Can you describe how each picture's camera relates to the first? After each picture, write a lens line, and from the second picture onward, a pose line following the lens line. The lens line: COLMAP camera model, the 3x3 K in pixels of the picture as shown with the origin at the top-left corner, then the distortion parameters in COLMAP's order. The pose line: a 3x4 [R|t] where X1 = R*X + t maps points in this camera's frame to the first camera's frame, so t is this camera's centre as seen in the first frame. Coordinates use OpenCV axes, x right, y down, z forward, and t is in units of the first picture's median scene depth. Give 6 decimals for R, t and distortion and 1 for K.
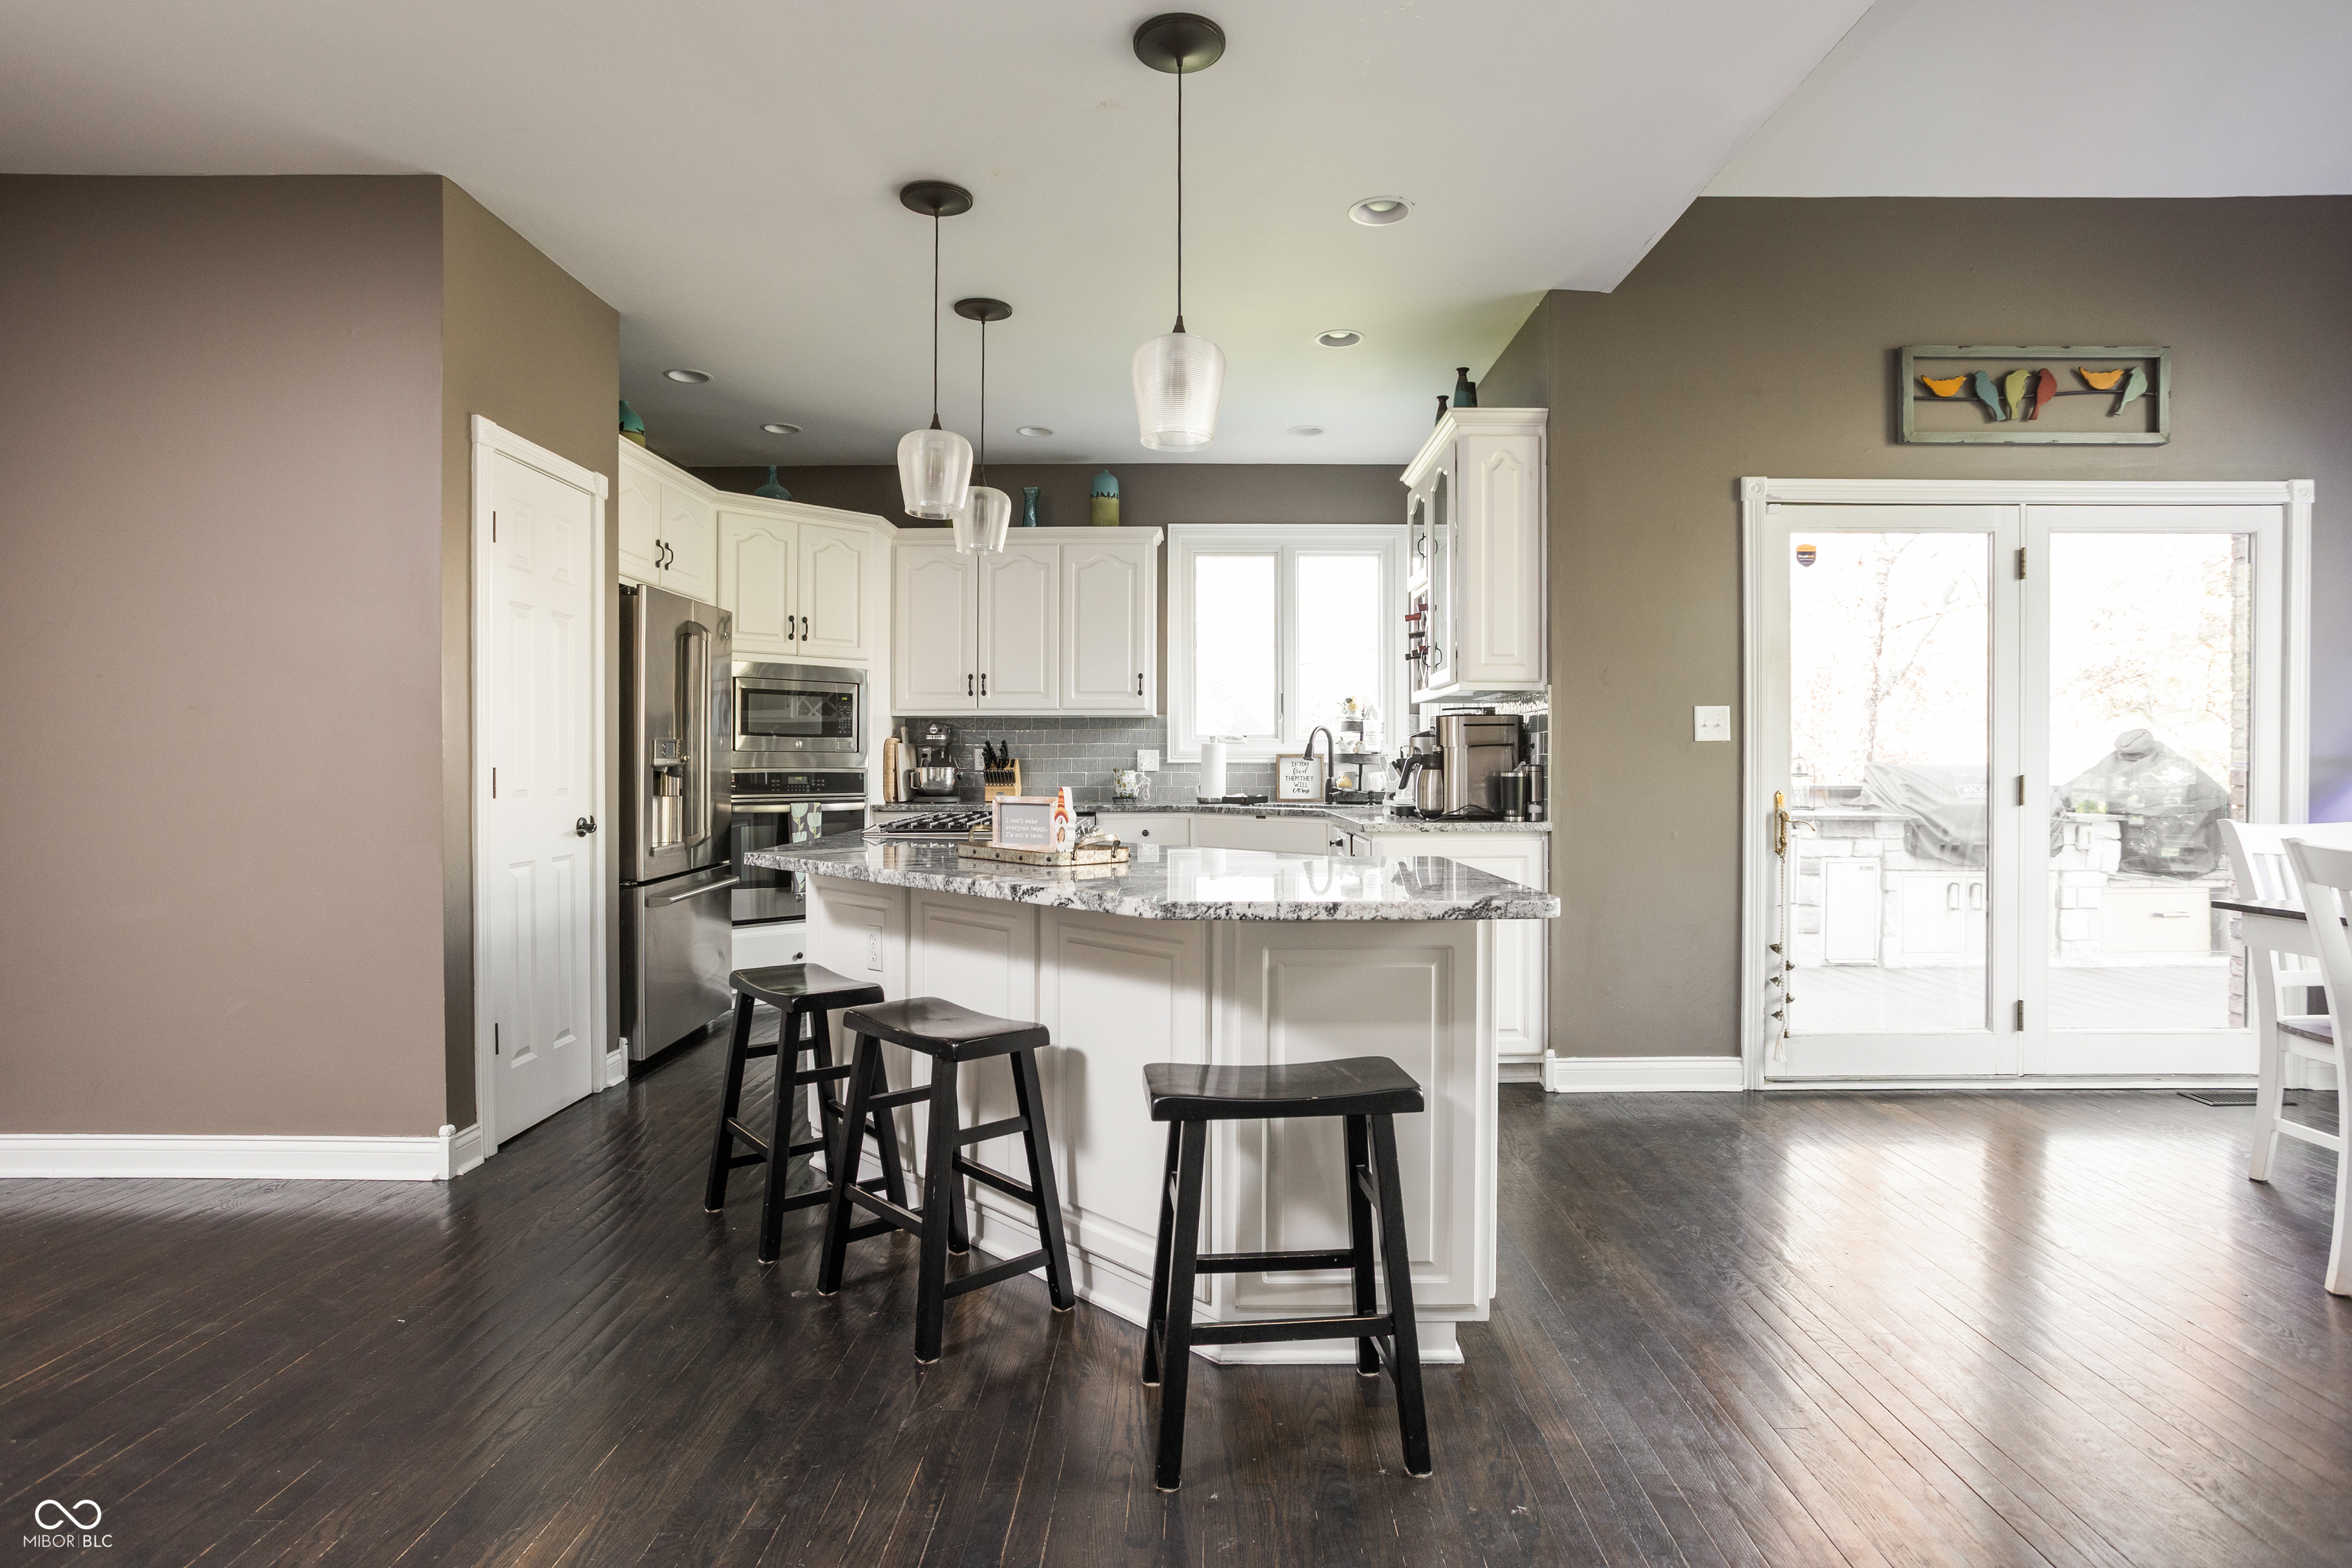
lens RADIAL K [[1250.8, 0, 1178.1], [0, 1250.8, 754.3], [0, 0, 1]] dist [0.001553, 0.000322]
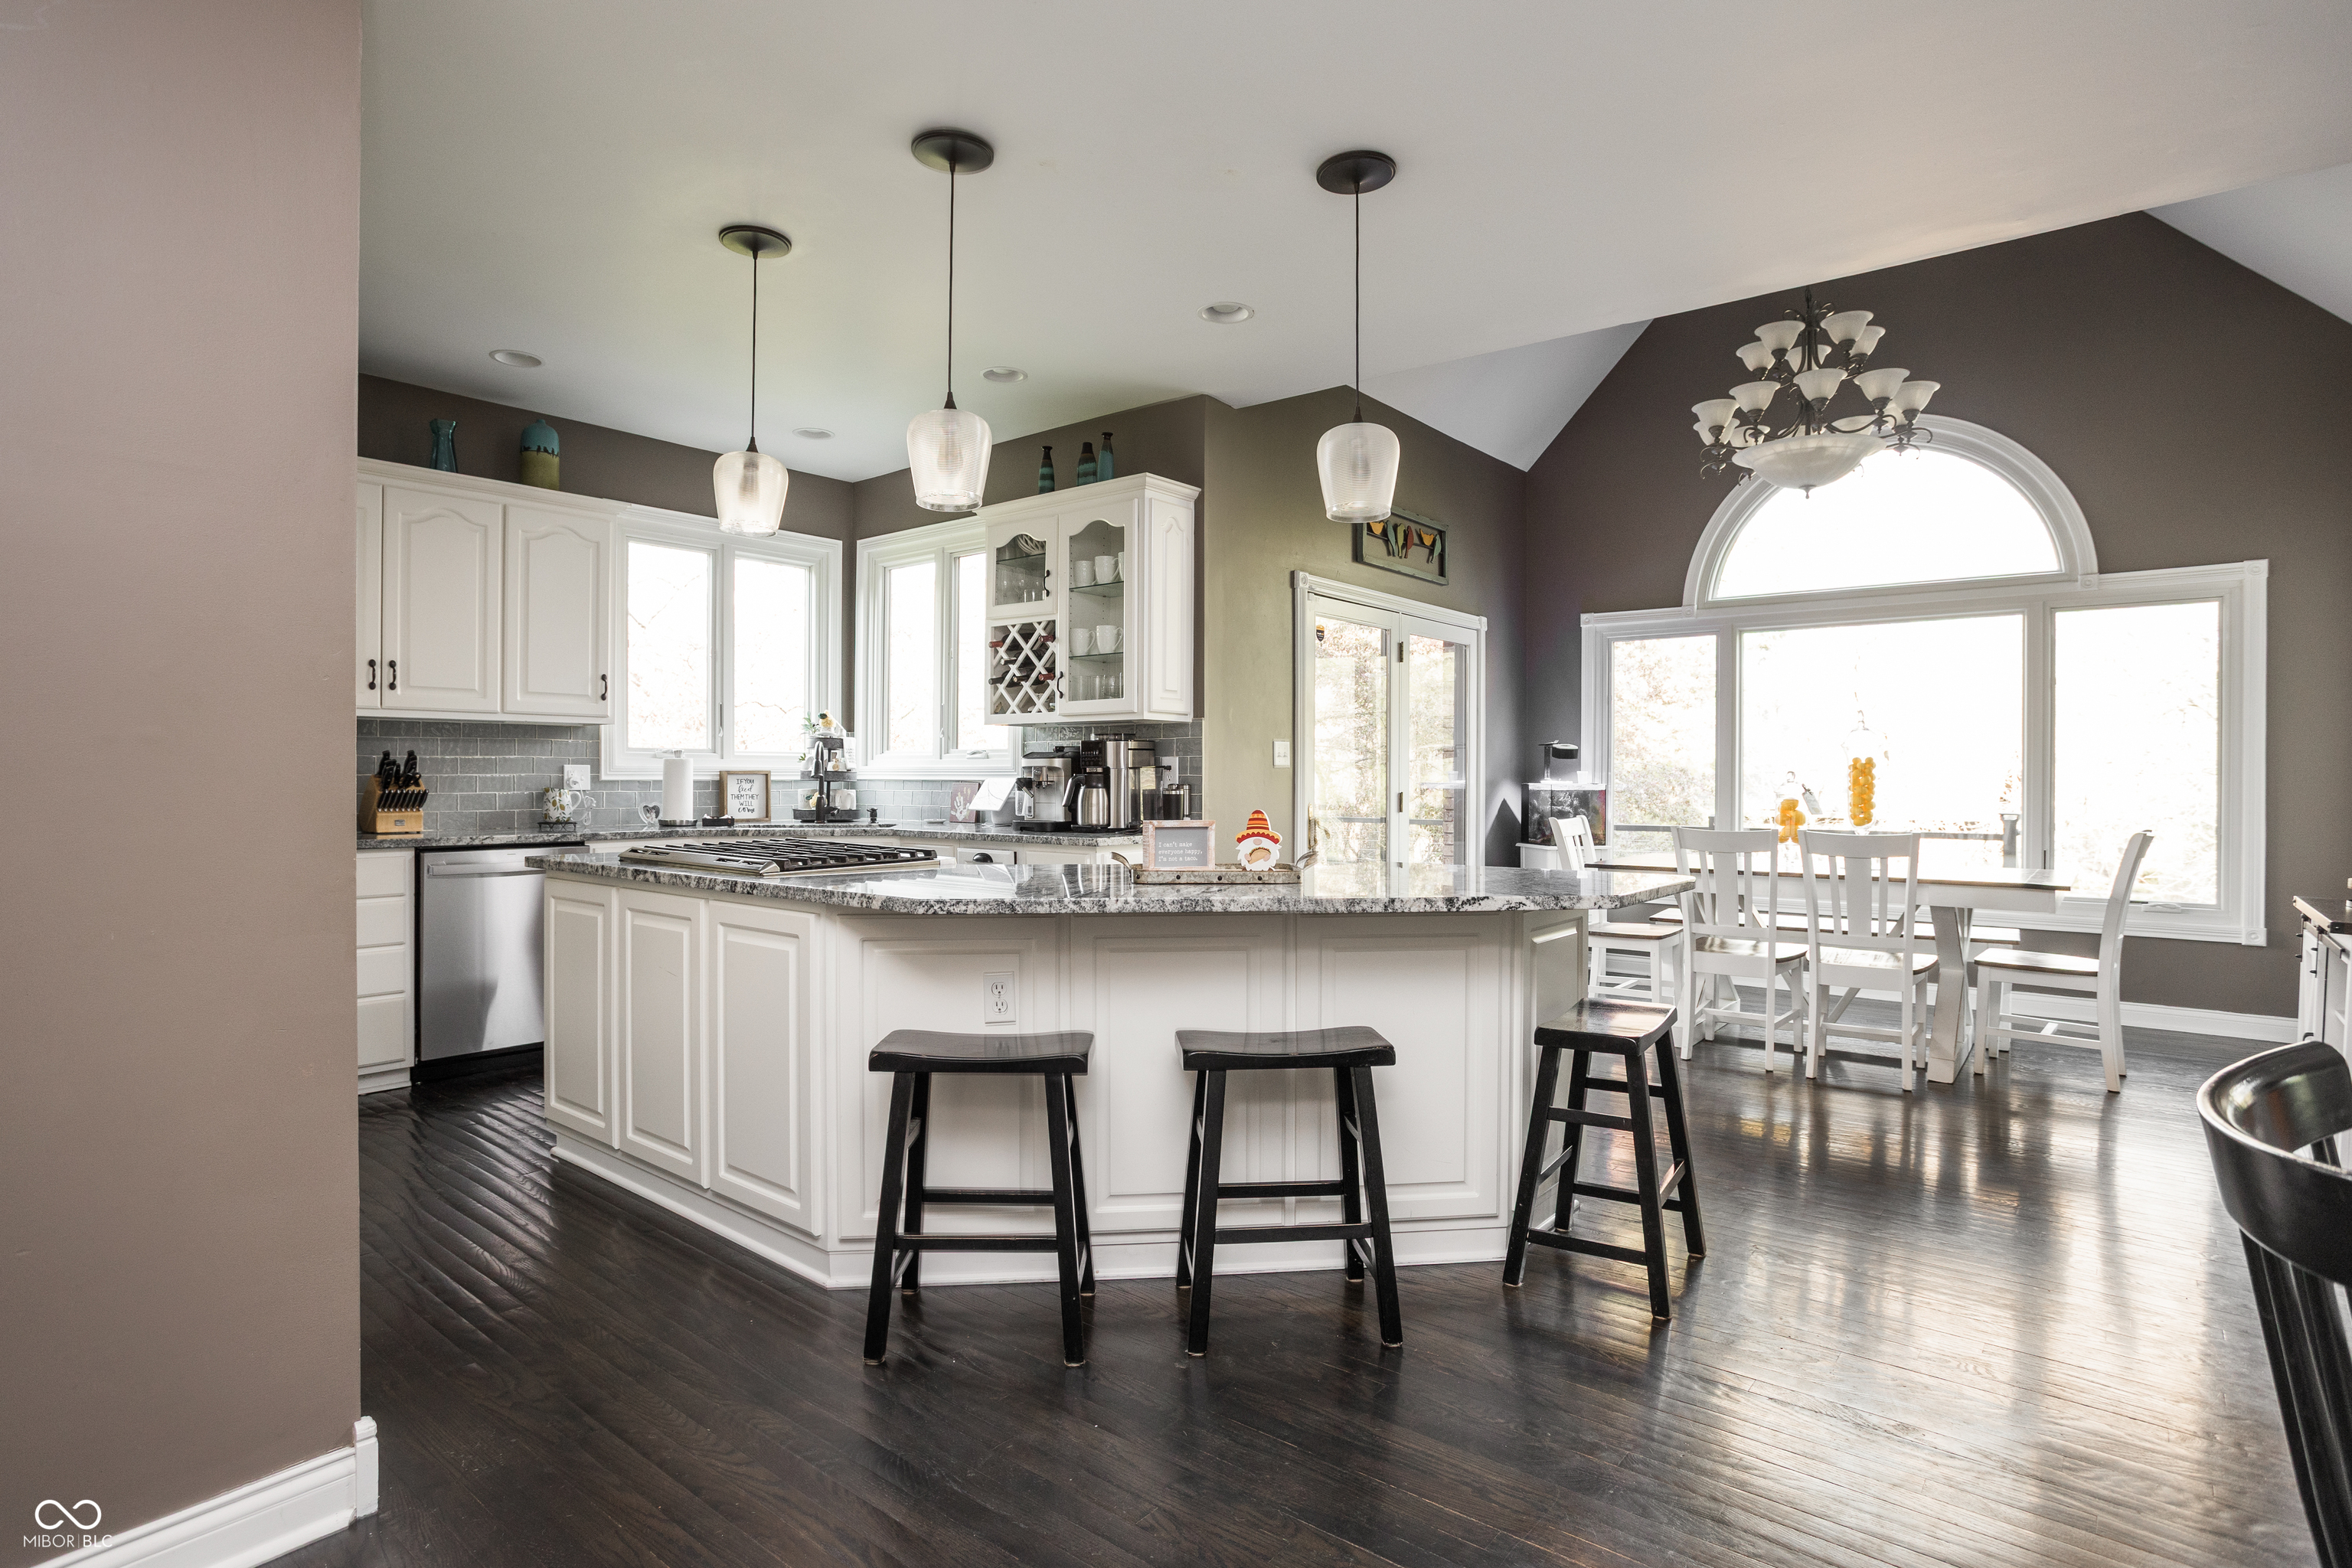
lens RADIAL K [[1219.3, 0, 1176.0], [0, 1219.3, 784.0], [0, 0, 1]] dist [0.002888, 0.001359]
pose [[0.635055, 0.000220, 0.772467, -0.623679], [-0.009275, 0.999930, 0.007340, -0.000716], [-0.772411, -0.011826, 0.635013, 0.264491]]
